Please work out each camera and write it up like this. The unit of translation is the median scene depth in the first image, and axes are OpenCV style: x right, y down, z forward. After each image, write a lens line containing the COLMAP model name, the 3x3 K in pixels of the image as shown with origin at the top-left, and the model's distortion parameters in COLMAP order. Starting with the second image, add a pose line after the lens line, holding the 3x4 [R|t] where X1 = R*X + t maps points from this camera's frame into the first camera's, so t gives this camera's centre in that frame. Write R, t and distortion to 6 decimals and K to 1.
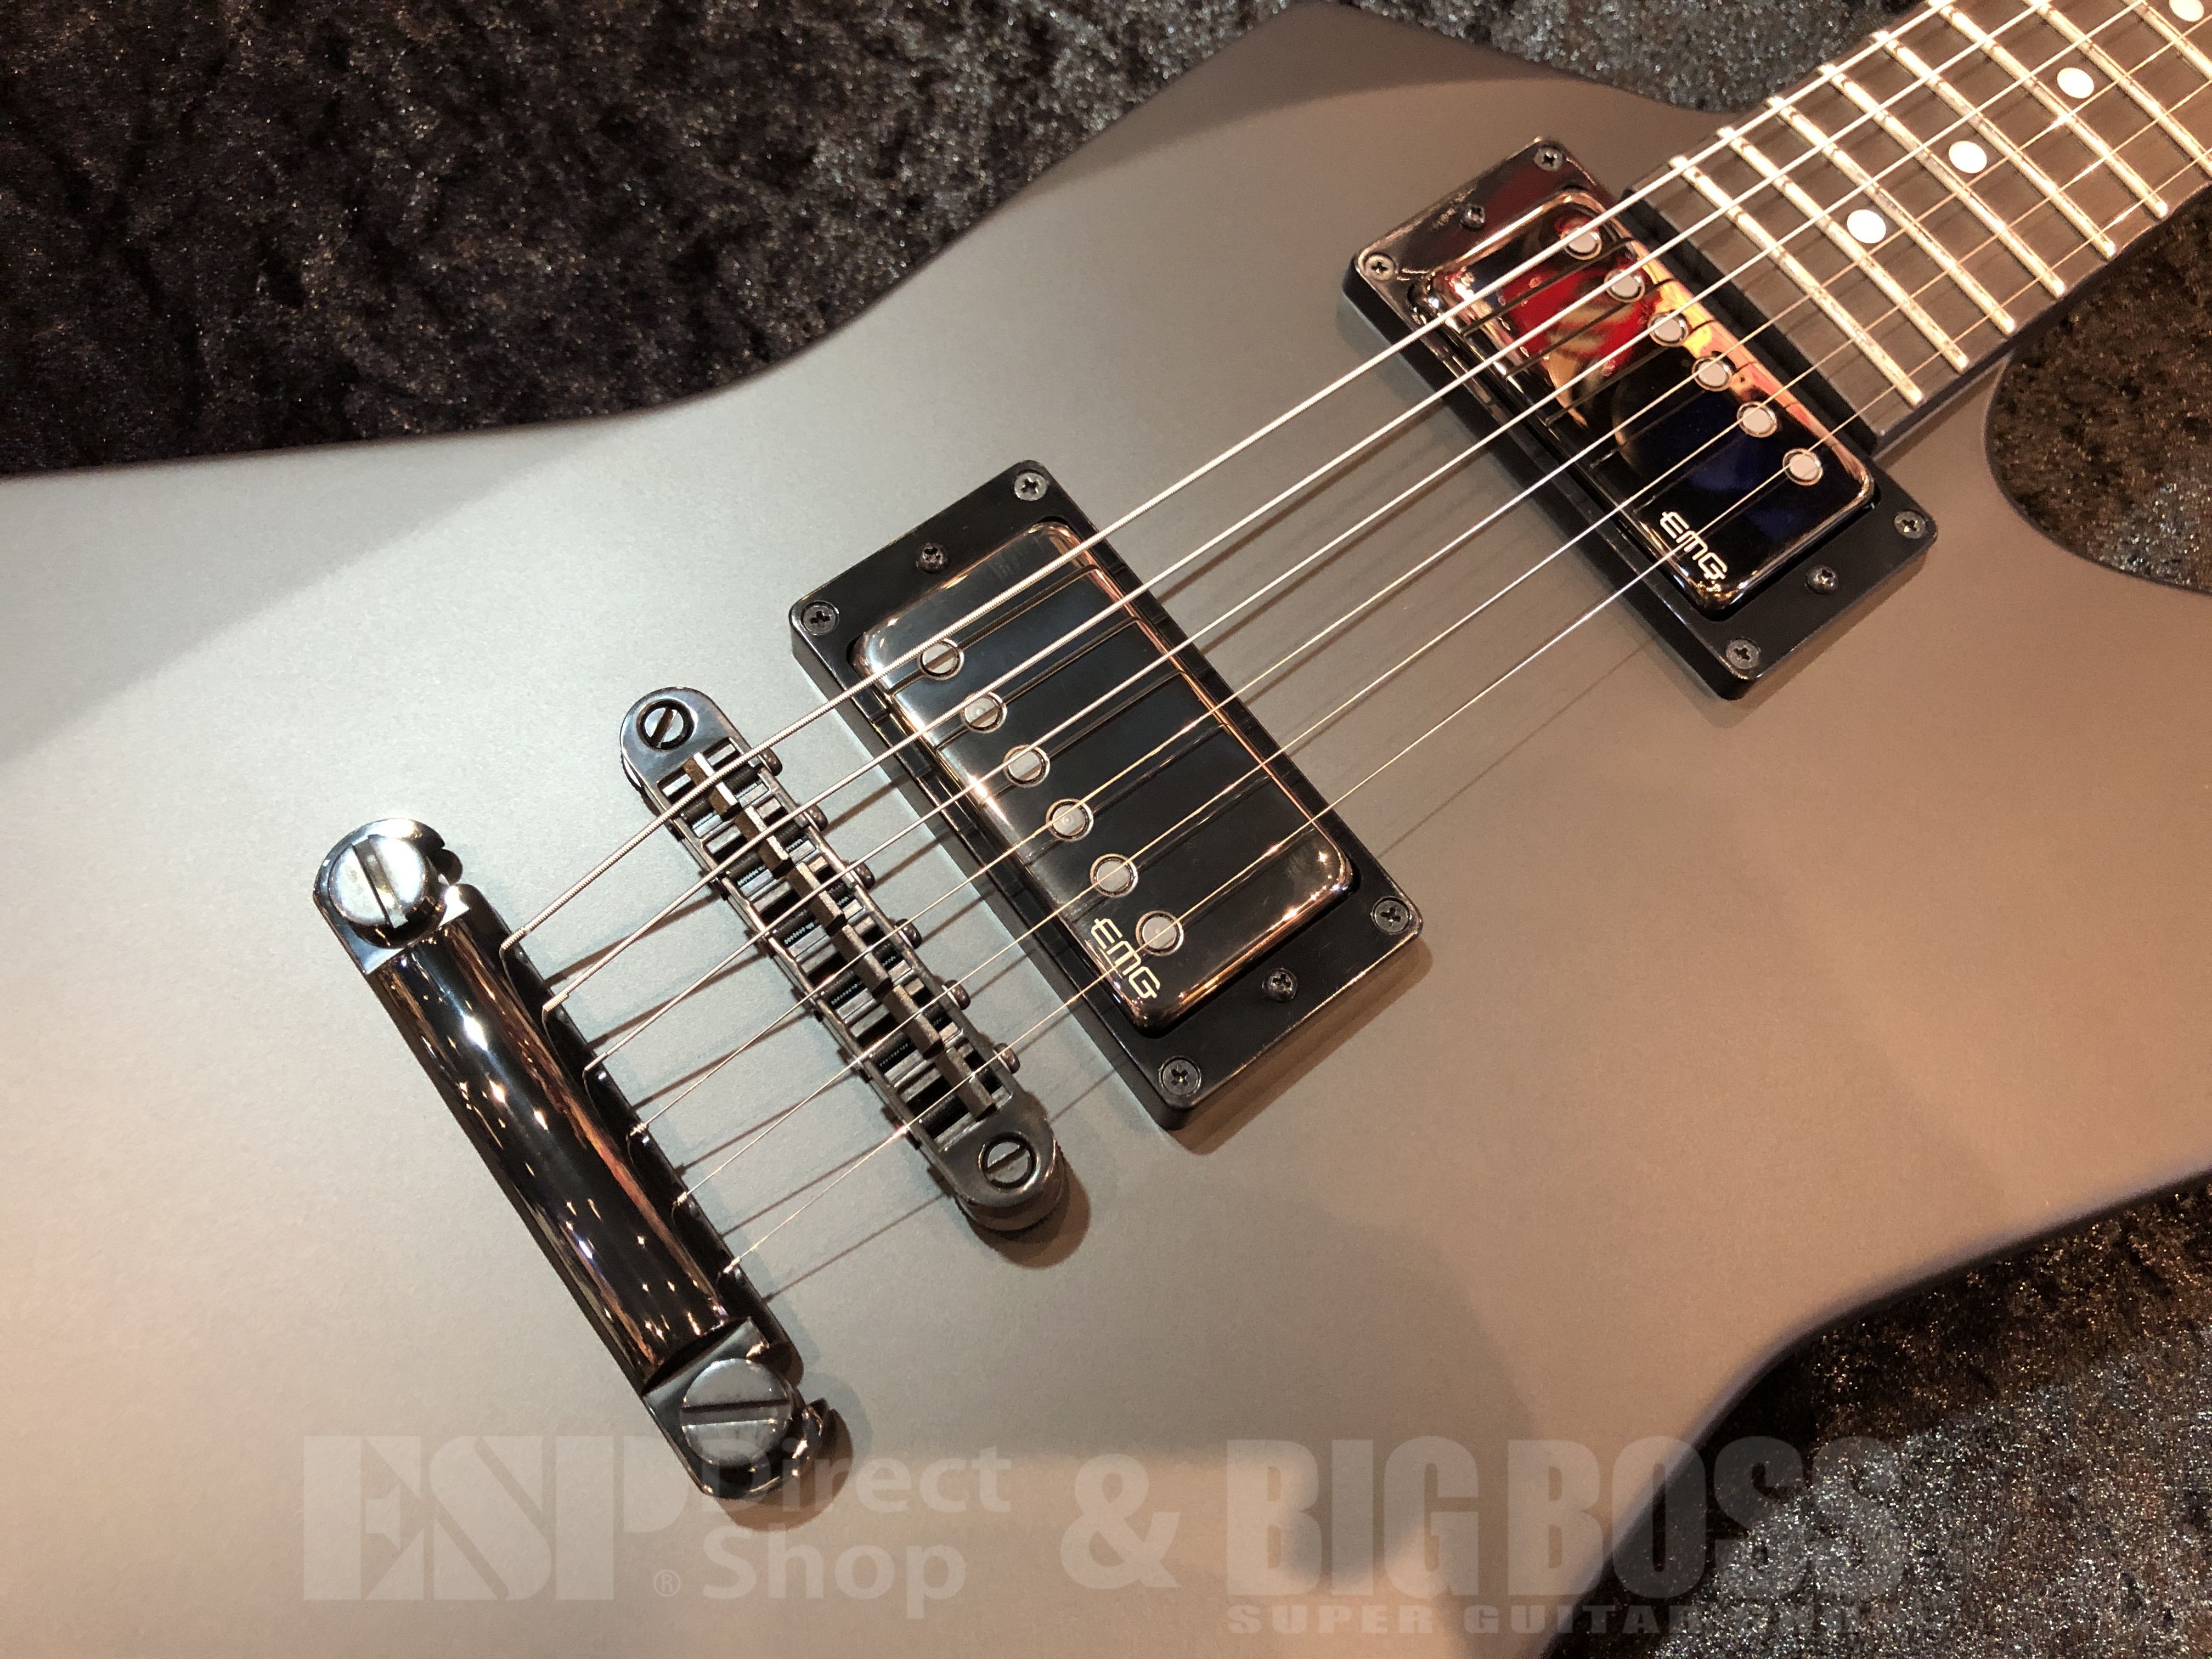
lens RADIAL K [[1830.8, 0, 1123.9], [0, 1830.8, 827.4], [0, 0, 1]] dist [0.005999, 0.004721]
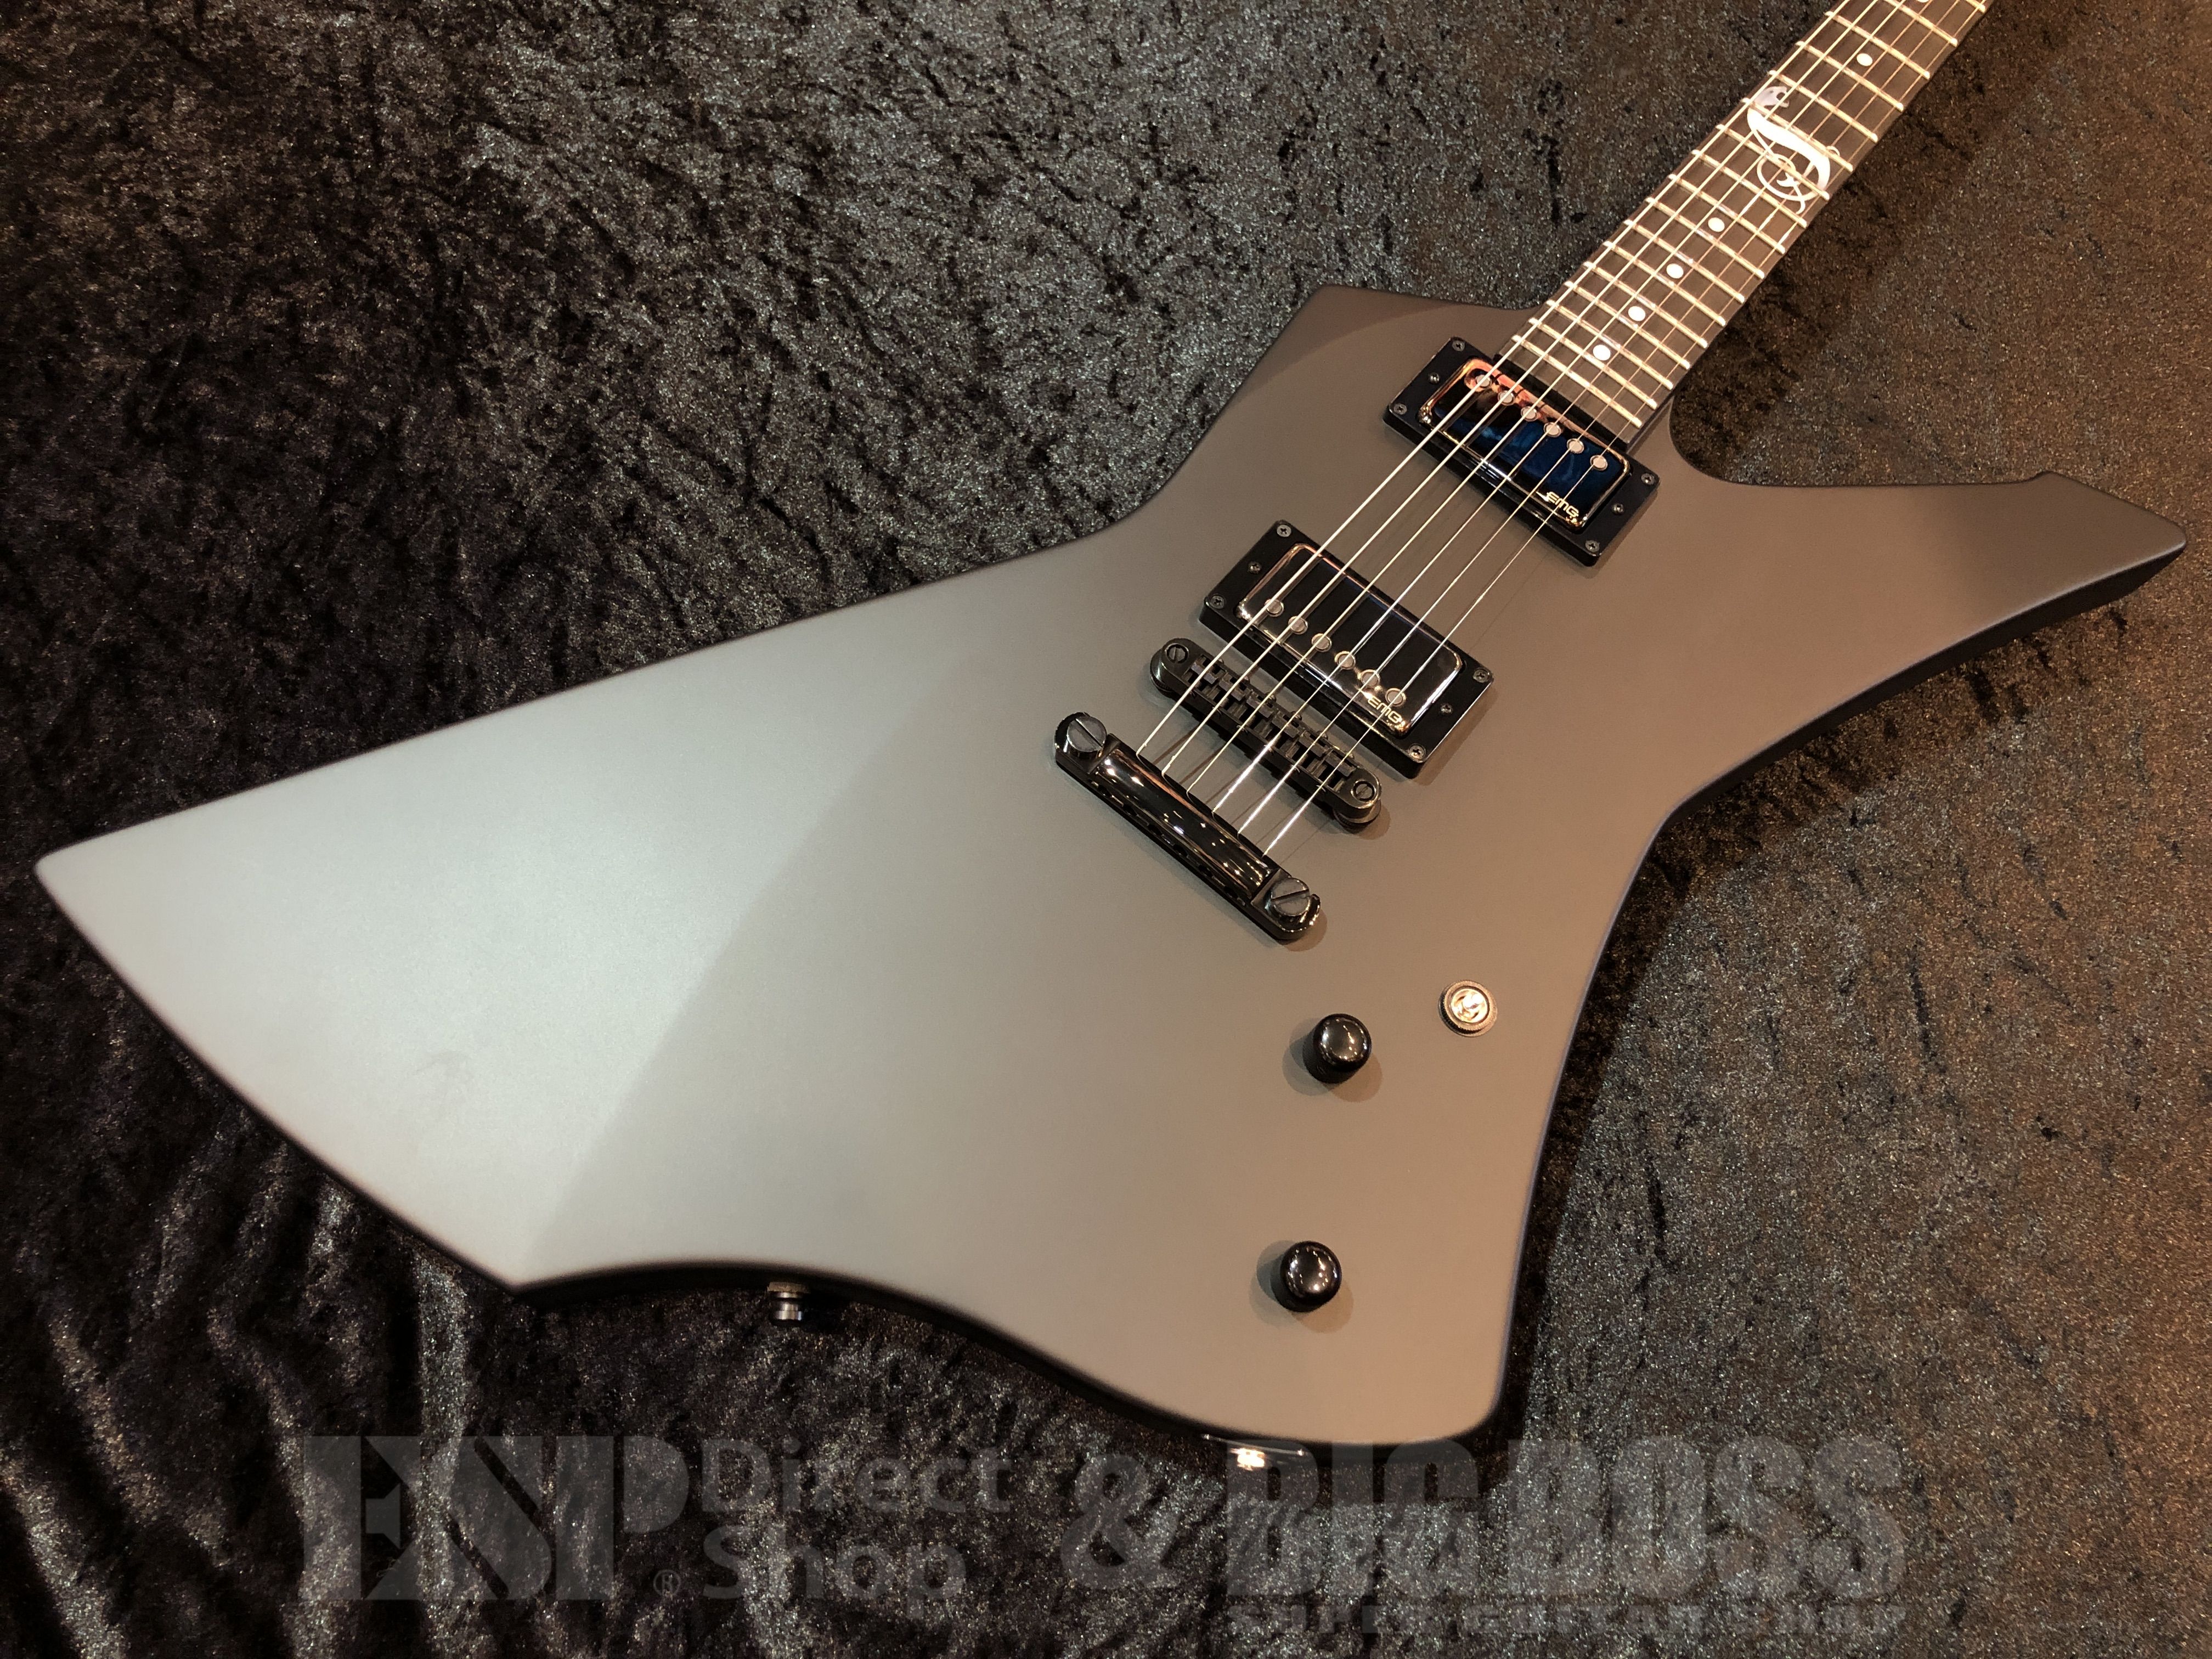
lens RADIAL K [[1830.8, 0, 1091.1], [0, 1830.8, 833.1], [0, 0, 1]] dist [0.005999, 0.004721]
pose [[0.974728, -0.198375, 0.102725, -0.570755], [0.200384, 0.979671, -0.009513, 0.150981], [-0.098749, 0.029857, 0.994664, -1.192586]]
